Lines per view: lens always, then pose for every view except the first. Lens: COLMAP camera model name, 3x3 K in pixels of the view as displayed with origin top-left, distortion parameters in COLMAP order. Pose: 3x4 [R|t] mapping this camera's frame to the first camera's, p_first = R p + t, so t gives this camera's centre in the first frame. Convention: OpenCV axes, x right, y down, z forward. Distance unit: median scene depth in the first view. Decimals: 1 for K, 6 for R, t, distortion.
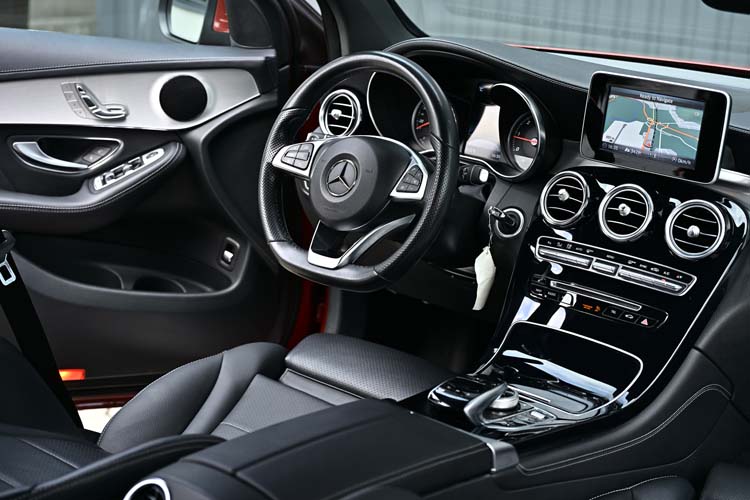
lens RADIAL K [[1331.8, 0, 375.0], [0, 1331.8, 250.0], [0, 0, 1]] dist [0.014345, 0.008037]
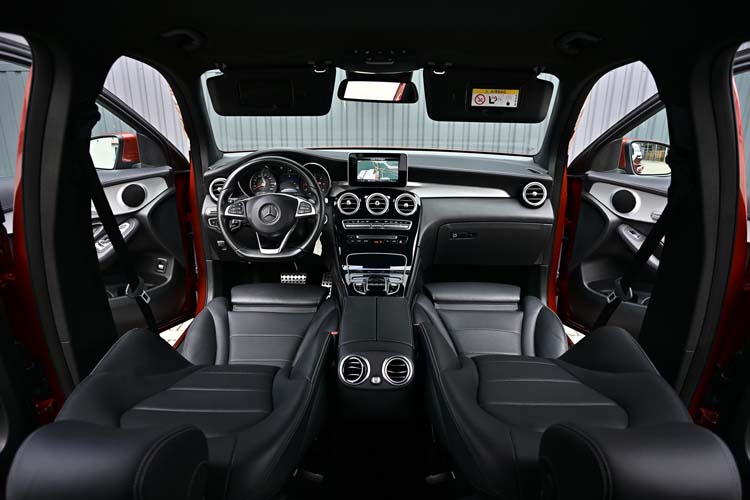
lens RADIAL K [[490.8, 0, 375.0], [0, 490.8, 250.0], [0, 0, 1]] dist [0.000233, -0.003106]
pose [[0.756193, -0.247305, 0.605816, -0.397828], [0.212506, 0.968462, 0.130089, -0.062754], [-0.618881, 0.030367, 0.784897, 0.226828]]
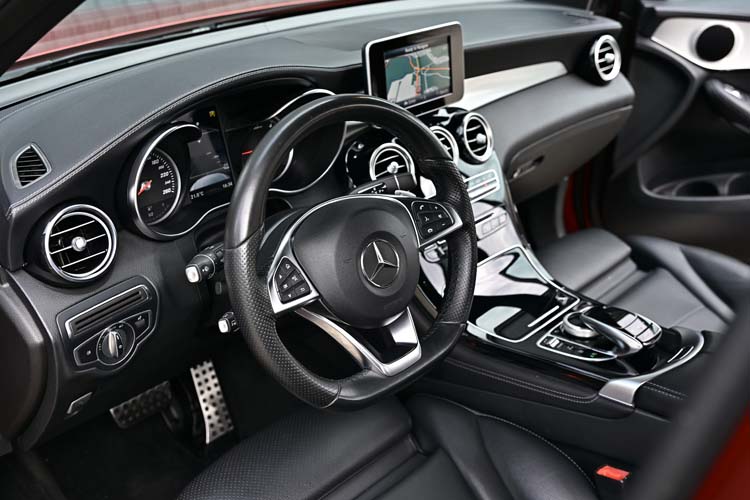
lens RADIAL K [[830.6, 0, 375.0], [0, 830.6, 250.0], [0, 0, 1]] dist [0.010759, 0.007755]
pose [[0.038212, -0.491751, 0.869897, -0.433162], [0.292654, 0.837870, 0.460790, -0.278174], [-0.955454, 0.236971, 0.175930, 0.884829]]
